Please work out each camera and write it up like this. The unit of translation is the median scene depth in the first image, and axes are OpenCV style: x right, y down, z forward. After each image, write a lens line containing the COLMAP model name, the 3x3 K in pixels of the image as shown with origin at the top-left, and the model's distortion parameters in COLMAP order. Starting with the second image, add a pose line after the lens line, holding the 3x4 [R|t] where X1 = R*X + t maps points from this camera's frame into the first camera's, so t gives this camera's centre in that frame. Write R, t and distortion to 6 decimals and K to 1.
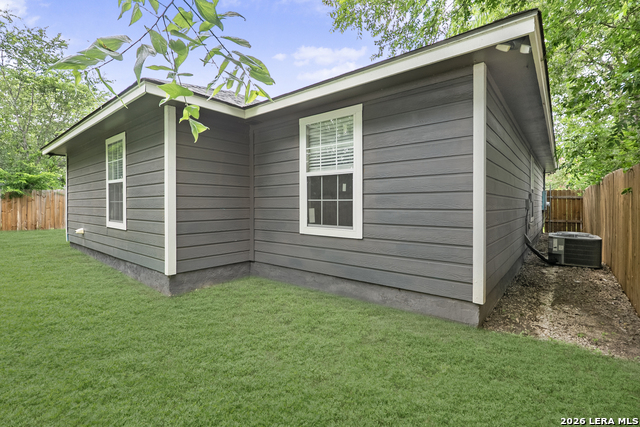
lens RADIAL K [[294.7, 0, 322.9], [0, 294.7, 202.5], [0, 0, 1]] dist [0.001648, 0.000523]
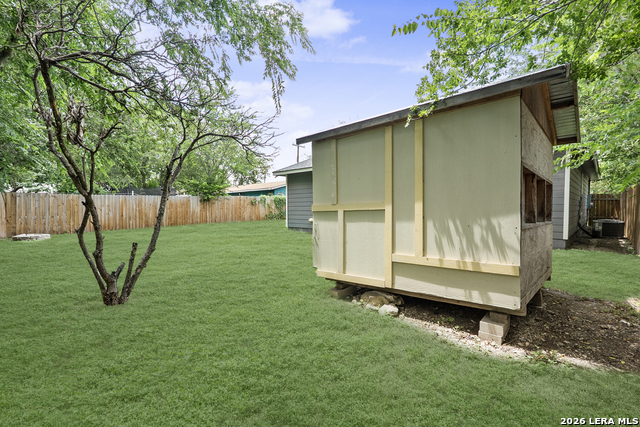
lens RADIAL K [[294.7, 0, 319.4], [0, 294.7, 214.2], [0, 0, 1]] dist [0.001648, 0.000523]
pose [[0.996006, -0.000412, -0.089287, -0.727290], [0.003266, 0.999488, 0.031815, 0.007055], [0.089228, -0.031979, 0.995498, -0.929286]]
